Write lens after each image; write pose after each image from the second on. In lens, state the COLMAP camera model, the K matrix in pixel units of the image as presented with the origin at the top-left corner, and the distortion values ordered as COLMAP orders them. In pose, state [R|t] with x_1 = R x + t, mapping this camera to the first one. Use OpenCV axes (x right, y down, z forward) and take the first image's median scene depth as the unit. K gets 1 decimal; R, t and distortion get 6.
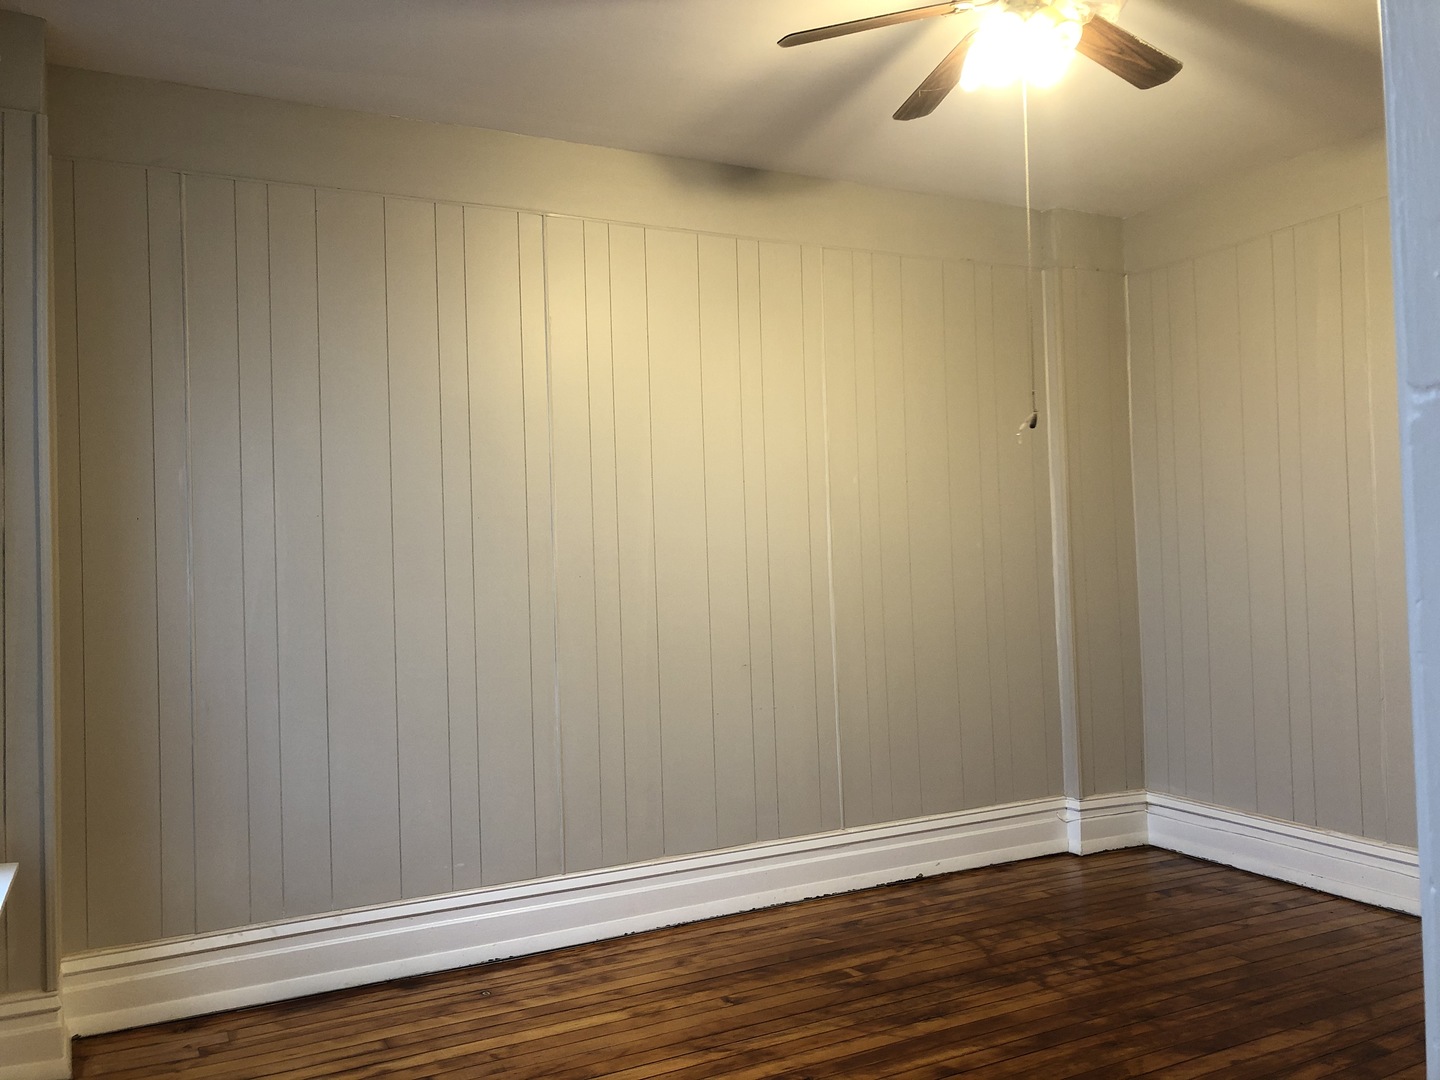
lens RADIAL K [[1165.9, 0, 708.5], [0, 1165.9, 538.3], [0, 0, 1]] dist [0.013202, -0.005802]
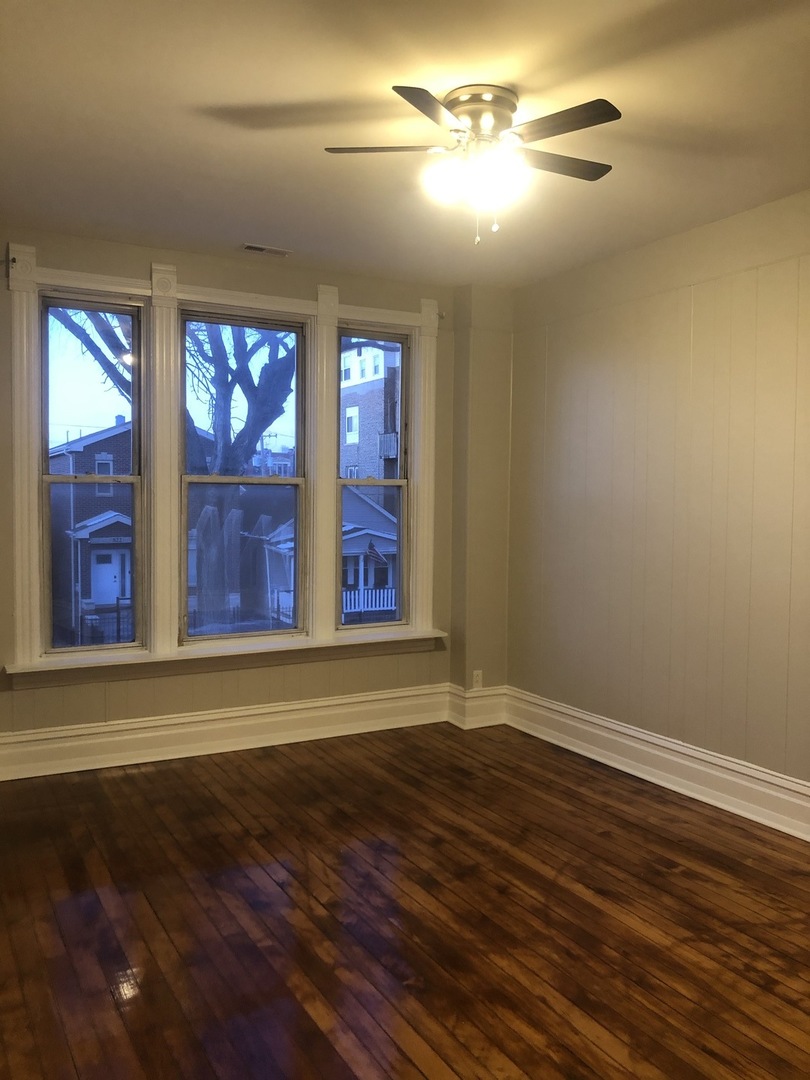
lens RADIAL K [[874.4, 0, 409.6], [0, 874.4, 533.8], [0, 0, 1]] dist [0.013202, -0.005802]
pose [[0.048057, 0.073941, -0.996104, 1.071480], [0.015412, 0.997083, 0.074757, -0.069376], [0.998726, -0.018944, 0.046777, 0.698969]]
